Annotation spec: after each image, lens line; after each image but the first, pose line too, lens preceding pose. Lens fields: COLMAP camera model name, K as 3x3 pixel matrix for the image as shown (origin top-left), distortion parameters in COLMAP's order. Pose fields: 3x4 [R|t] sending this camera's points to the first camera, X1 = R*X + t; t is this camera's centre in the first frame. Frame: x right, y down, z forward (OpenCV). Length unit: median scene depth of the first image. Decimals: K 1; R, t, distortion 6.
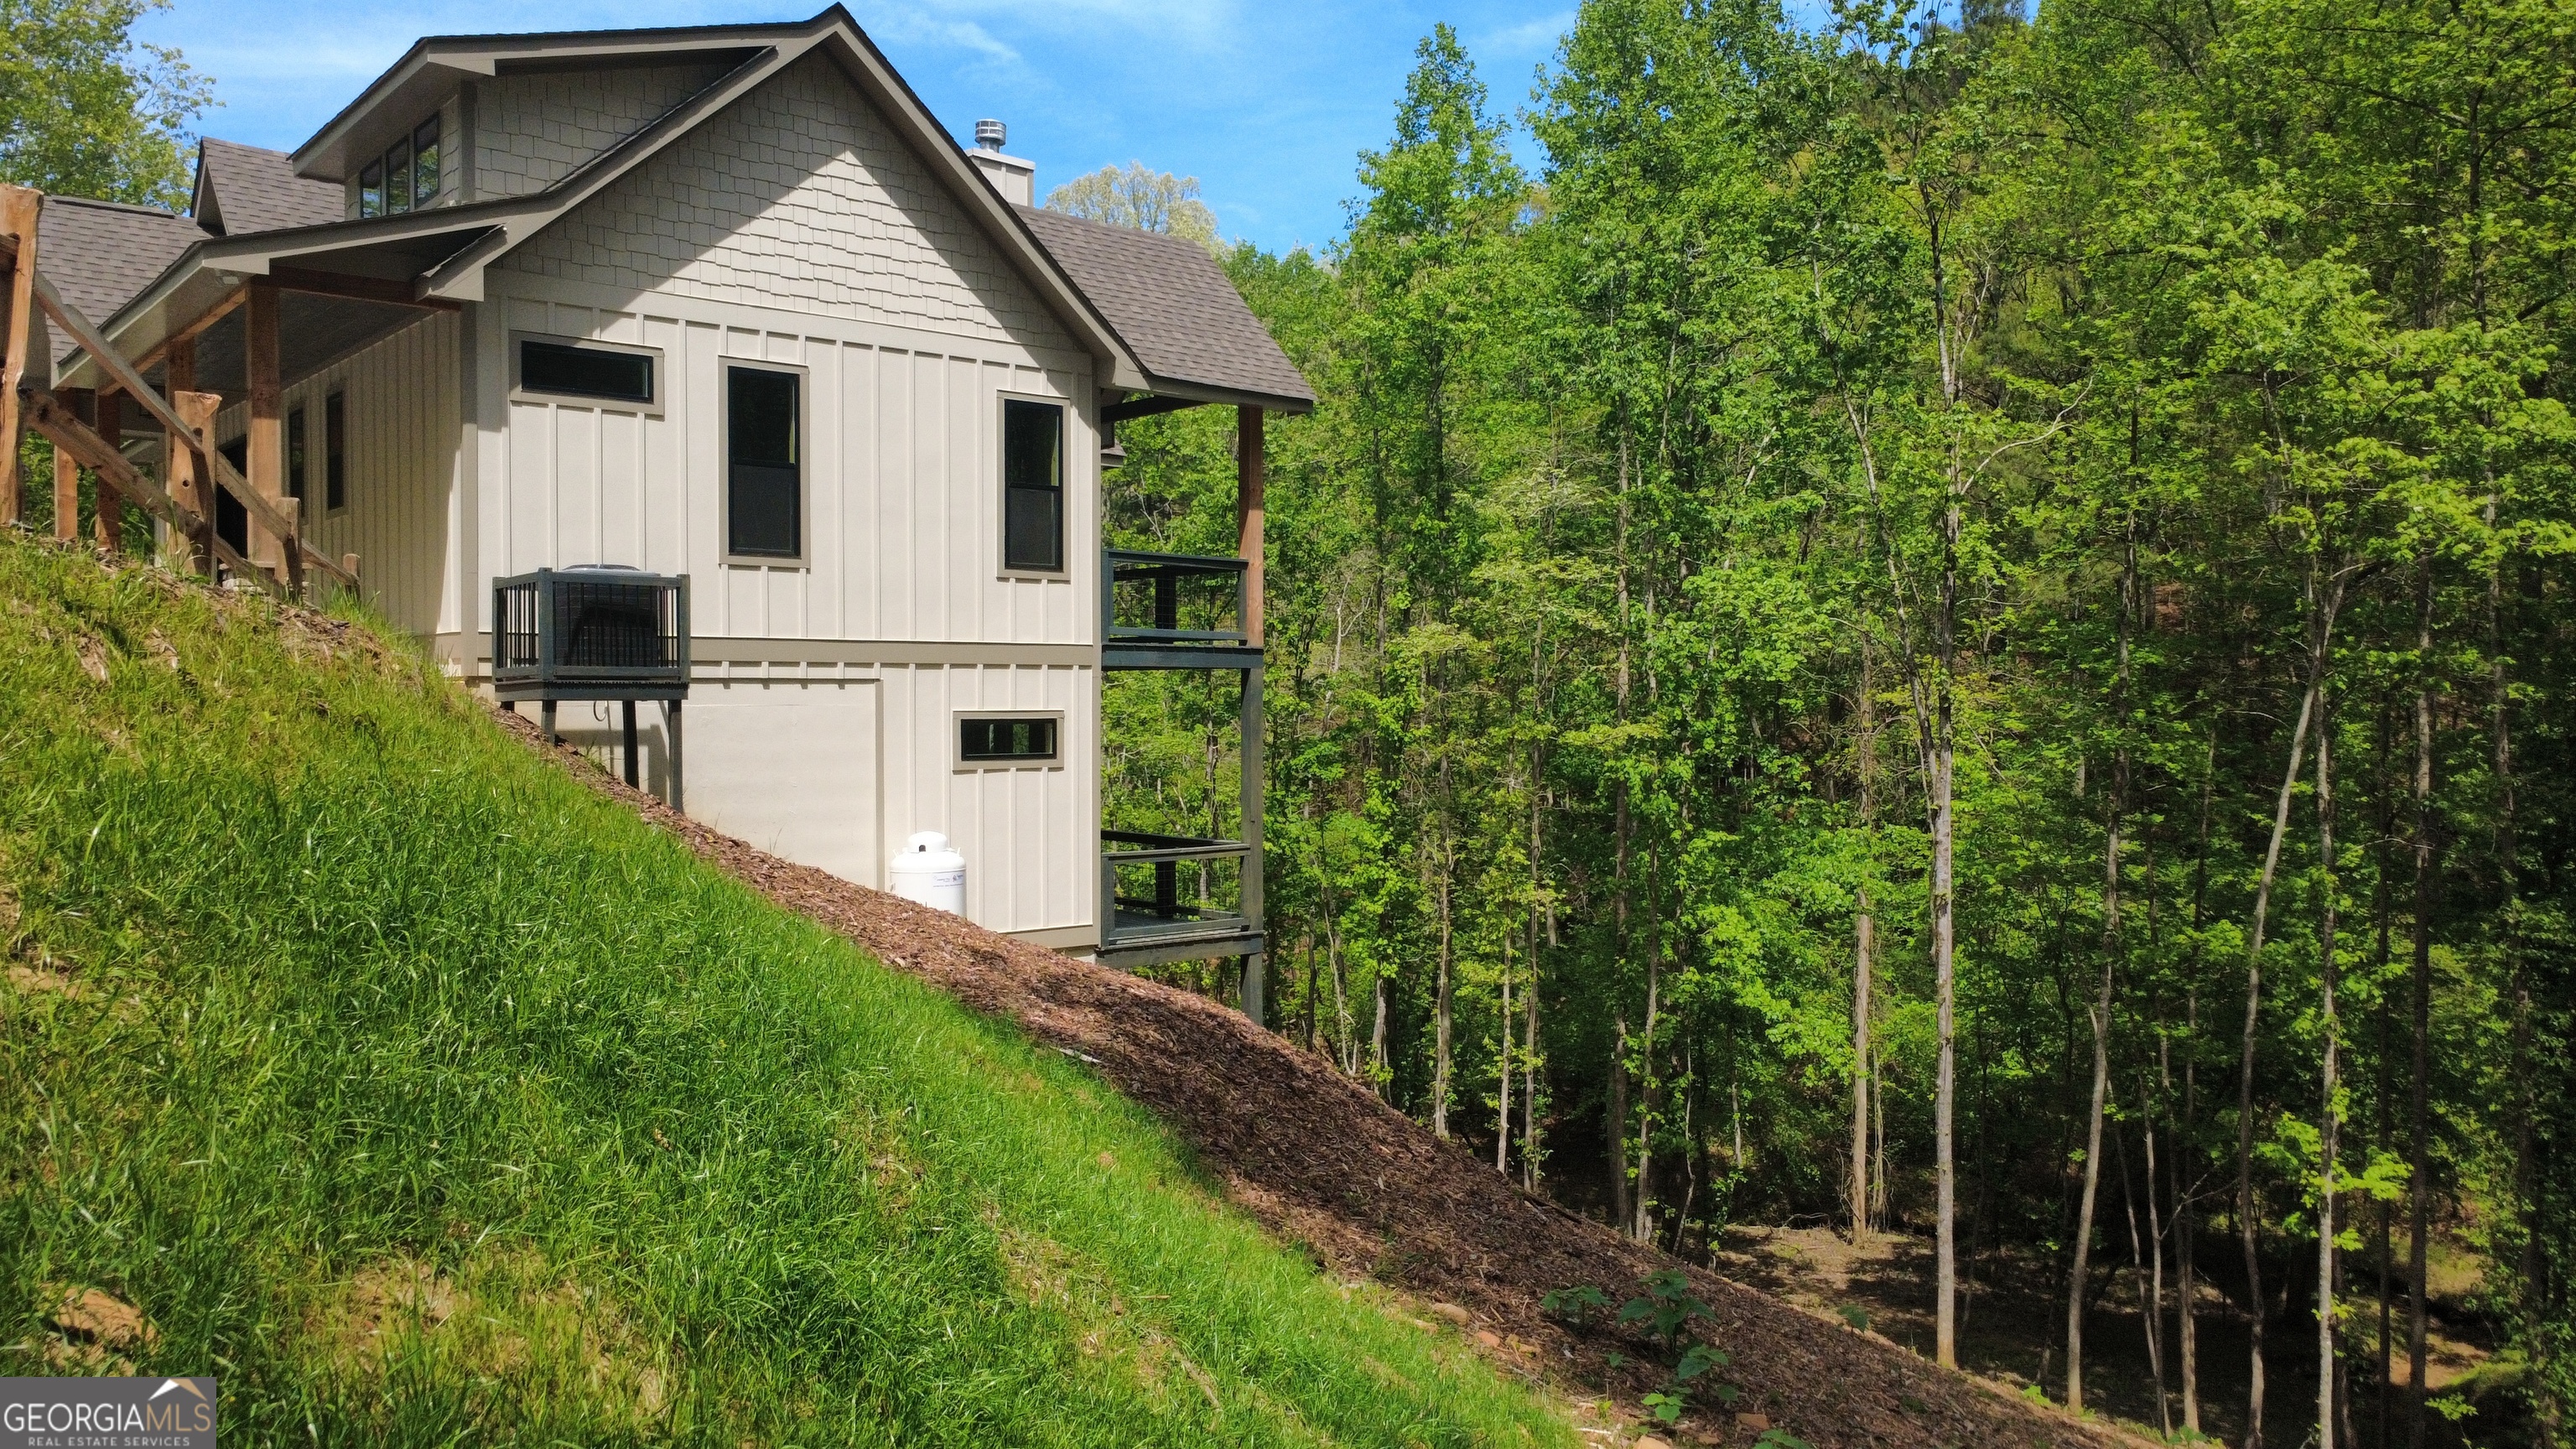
lens RADIAL K [[1884.2, 0, 1286.3], [0, 1884.2, 716.9], [0, 0, 1]] dist [-0.003921, 0.010827]
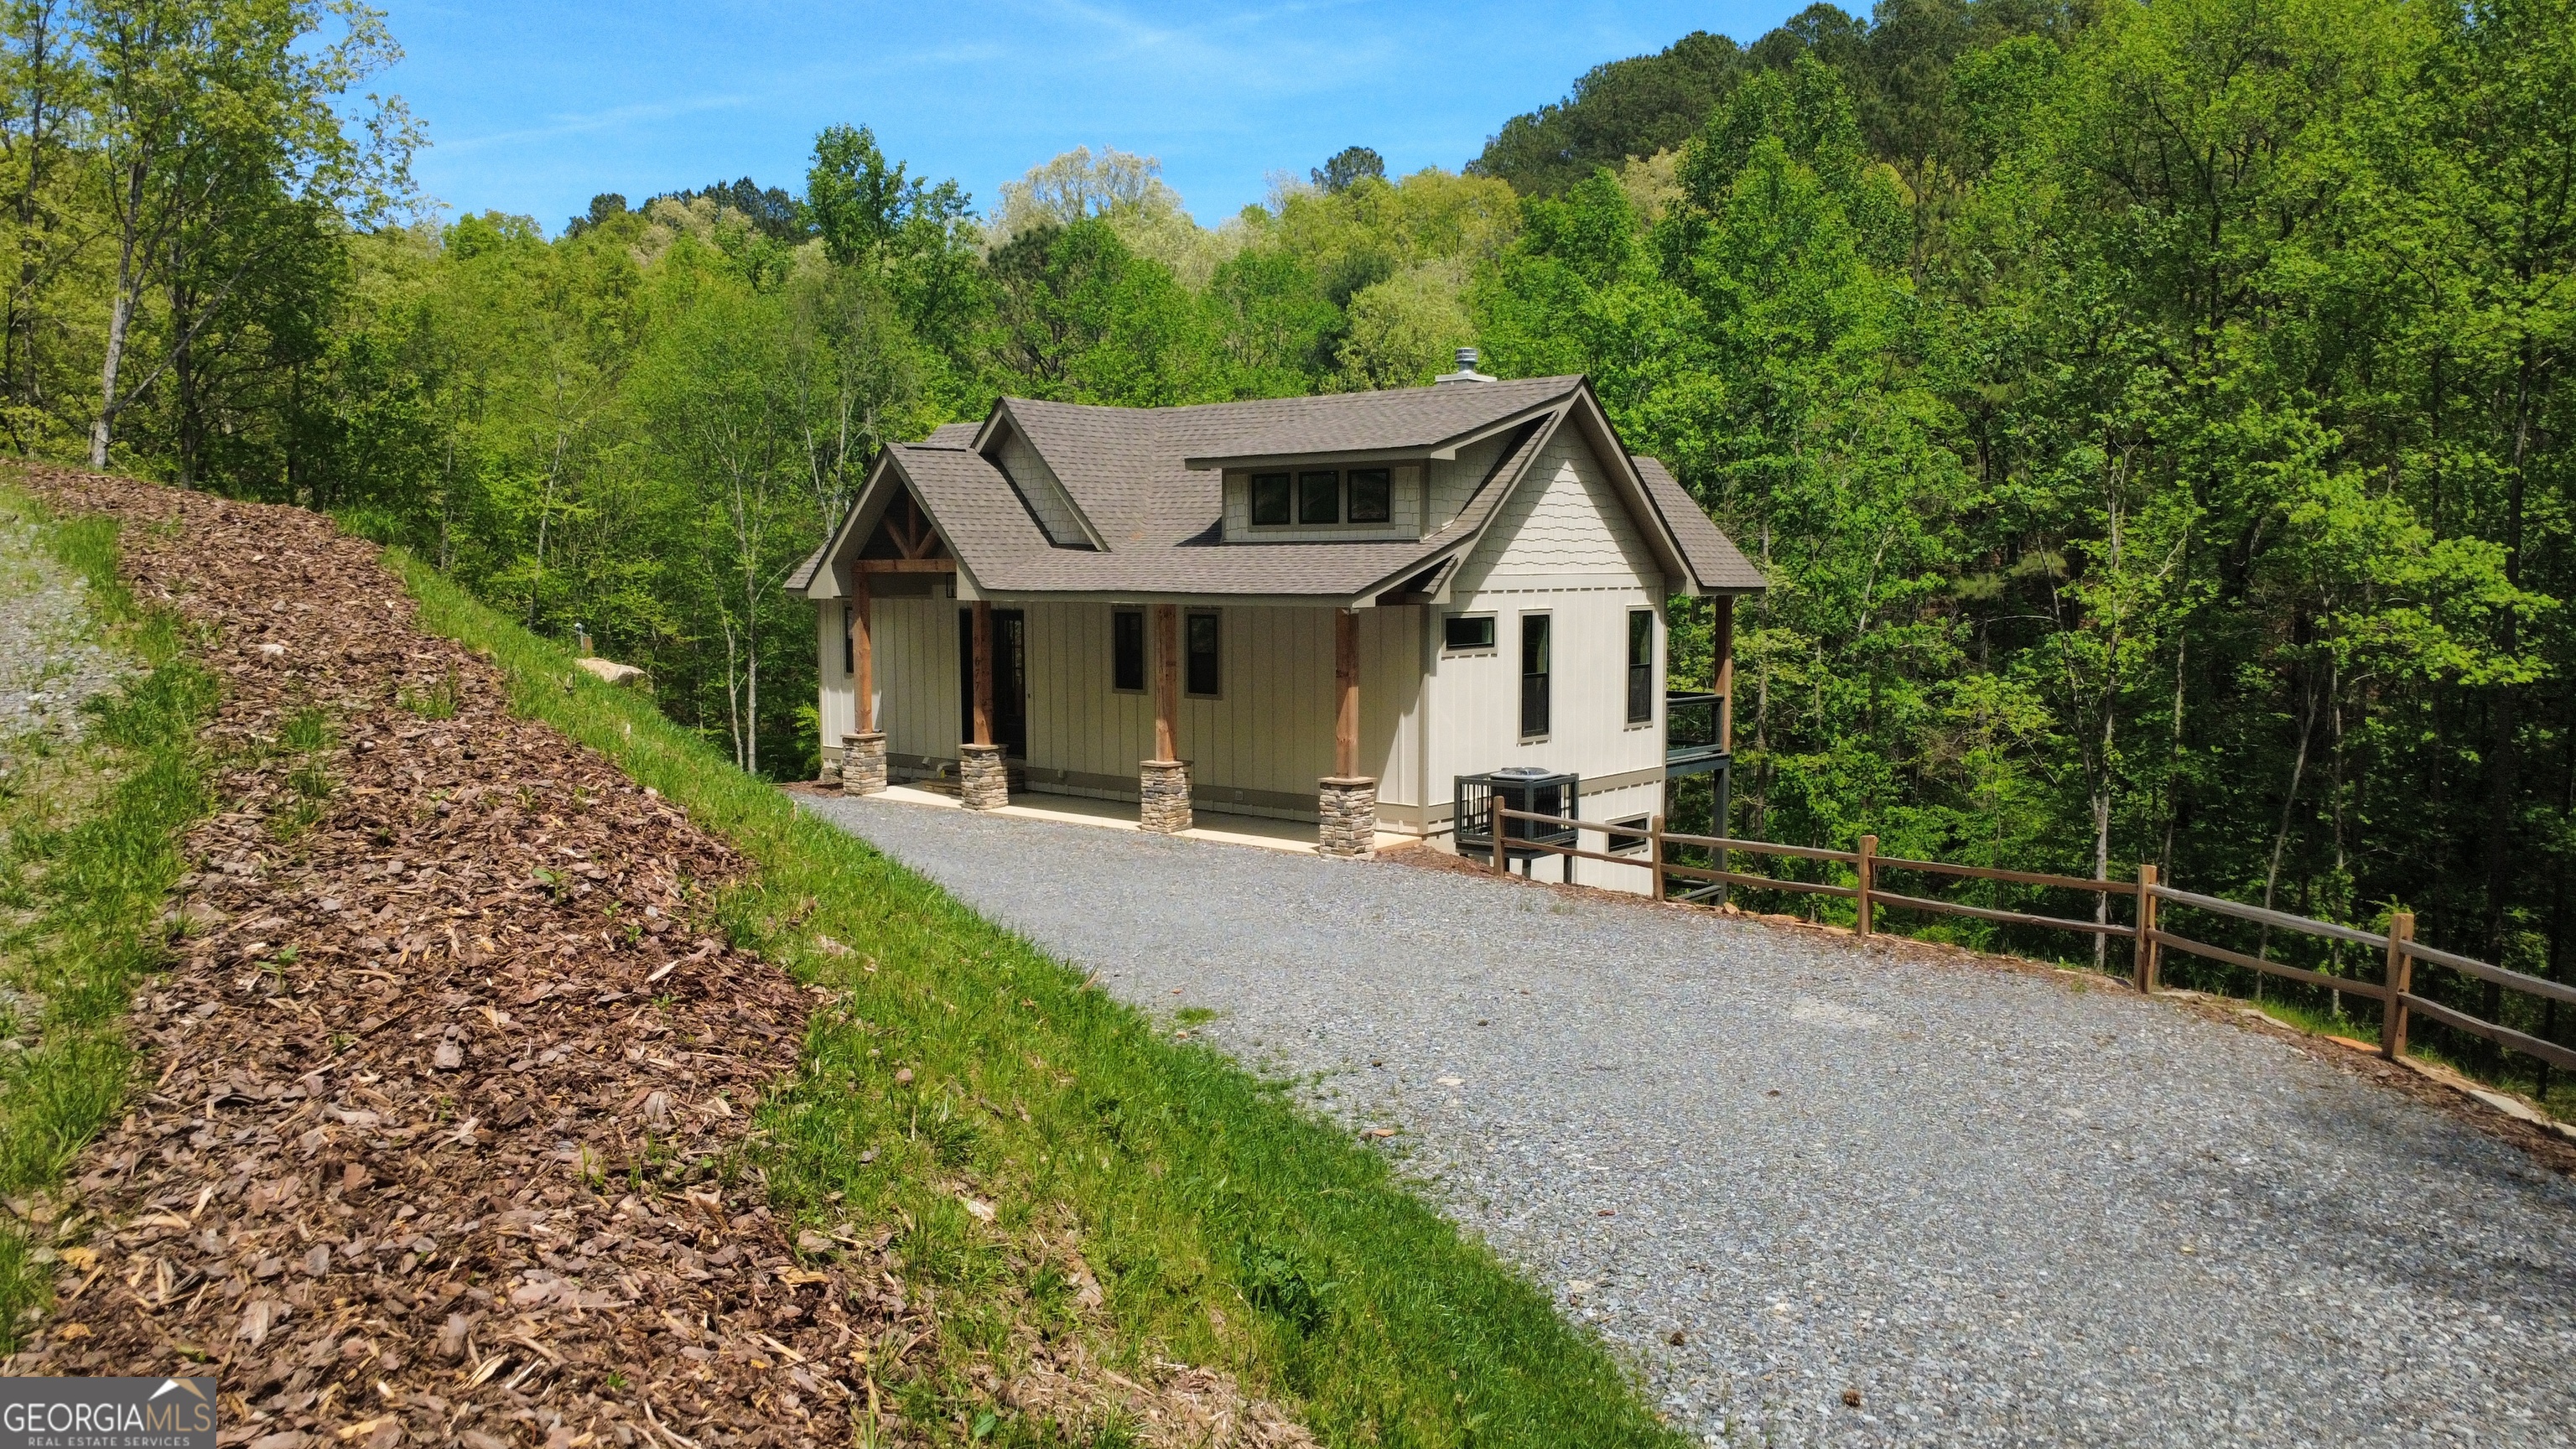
lens RADIAL K [[1884.2, 0, 1288.7], [0, 1884.2, 728.0], [0, 0, 1]] dist [-0.003921, 0.010827]
pose [[0.988258, -0.014062, 0.152146, -0.686018], [0.002357, 0.997040, 0.076845, -0.203407], [-0.152776, -0.075584, 0.985366, -0.476856]]
